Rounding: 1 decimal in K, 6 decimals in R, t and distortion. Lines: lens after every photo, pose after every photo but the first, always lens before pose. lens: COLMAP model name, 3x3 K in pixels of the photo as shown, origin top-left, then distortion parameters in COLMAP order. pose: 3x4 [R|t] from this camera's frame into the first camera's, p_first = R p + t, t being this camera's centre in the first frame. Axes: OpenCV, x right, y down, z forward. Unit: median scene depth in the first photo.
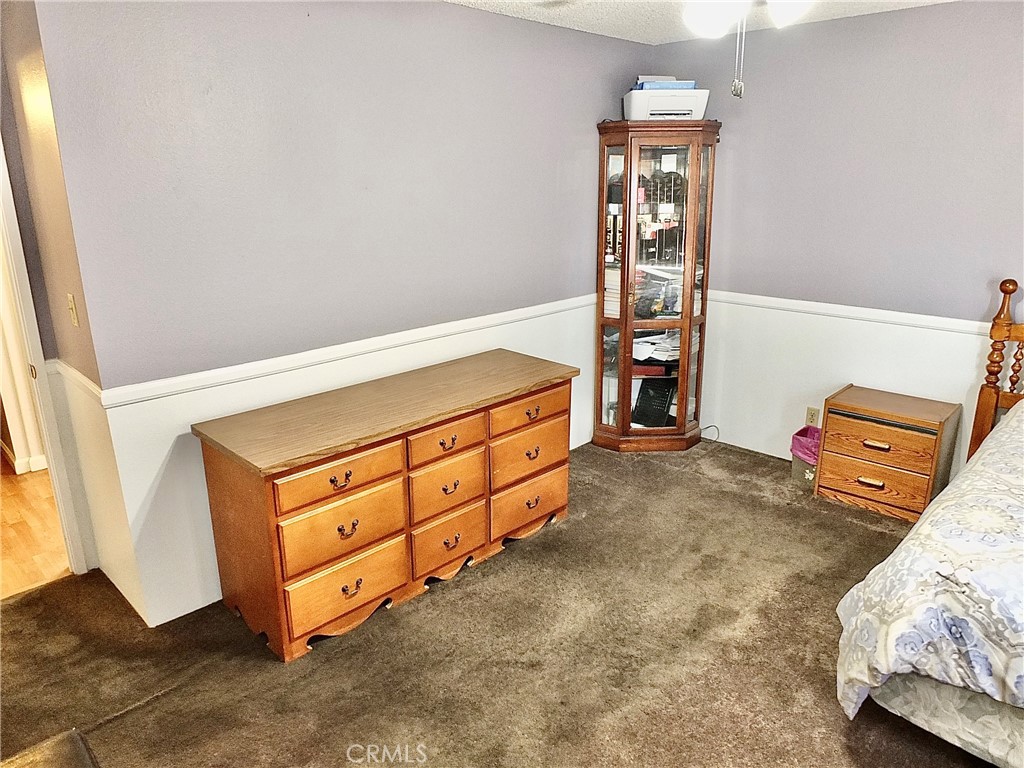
lens RADIAL K [[704.0, 0, 517.1], [0, 704.0, 390.1], [0, 0, 1]] dist [-0.033931, 0.003120]
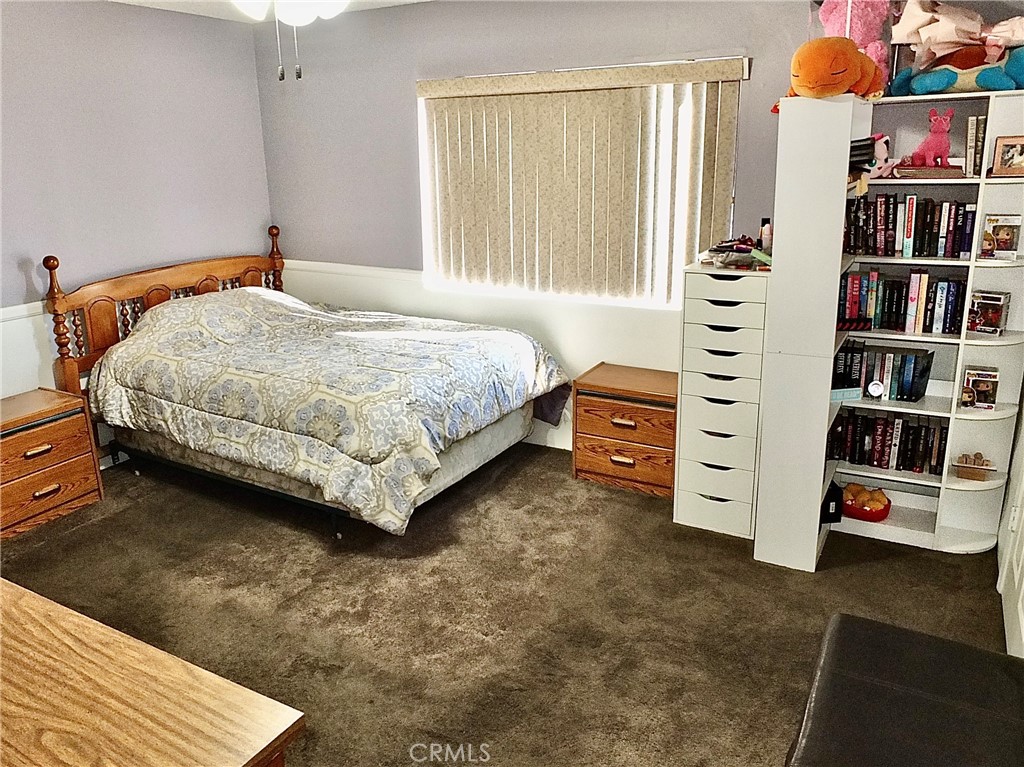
lens RADIAL K [[704.0, 0, 517.1], [0, 704.0, 389.6], [0, 0, 1]] dist [-0.033931, 0.003120]
pose [[-0.235987, -0.300073, 0.924265, -0.733843], [0.303794, 0.880674, 0.363487, -0.213928], [-0.923049, 0.366564, -0.116667, 0.765947]]
